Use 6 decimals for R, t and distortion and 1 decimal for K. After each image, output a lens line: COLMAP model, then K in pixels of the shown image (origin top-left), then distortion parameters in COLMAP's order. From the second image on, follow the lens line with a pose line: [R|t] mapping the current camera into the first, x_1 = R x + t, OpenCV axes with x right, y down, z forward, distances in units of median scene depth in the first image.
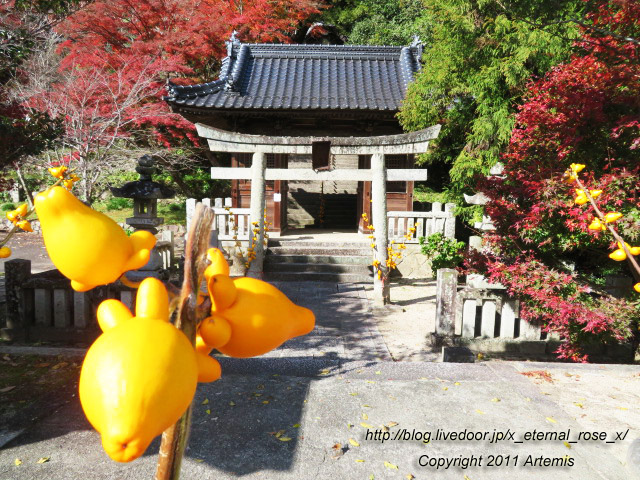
lens RADIAL K [[477.2, 0, 321.7], [0, 477.2, 239.6], [0, 0, 1]] dist [-0.027794, -0.000282]
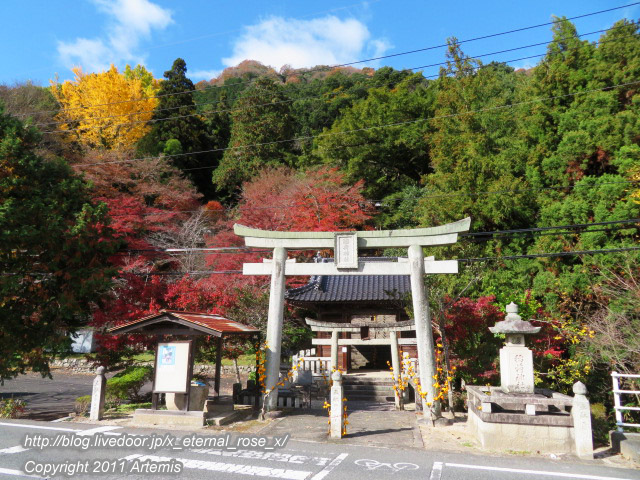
lens RADIAL K [[468.1, 0, 317.5], [0, 468.1, 239.9], [0, 0, 1]] dist [-0.003852, 0.001141]
pose [[0.988231, -0.044515, -0.146346, 0.106890], [0.000731, 0.958084, -0.286488, 0.019620], [0.152965, 0.283009, 0.946841, -1.028959]]
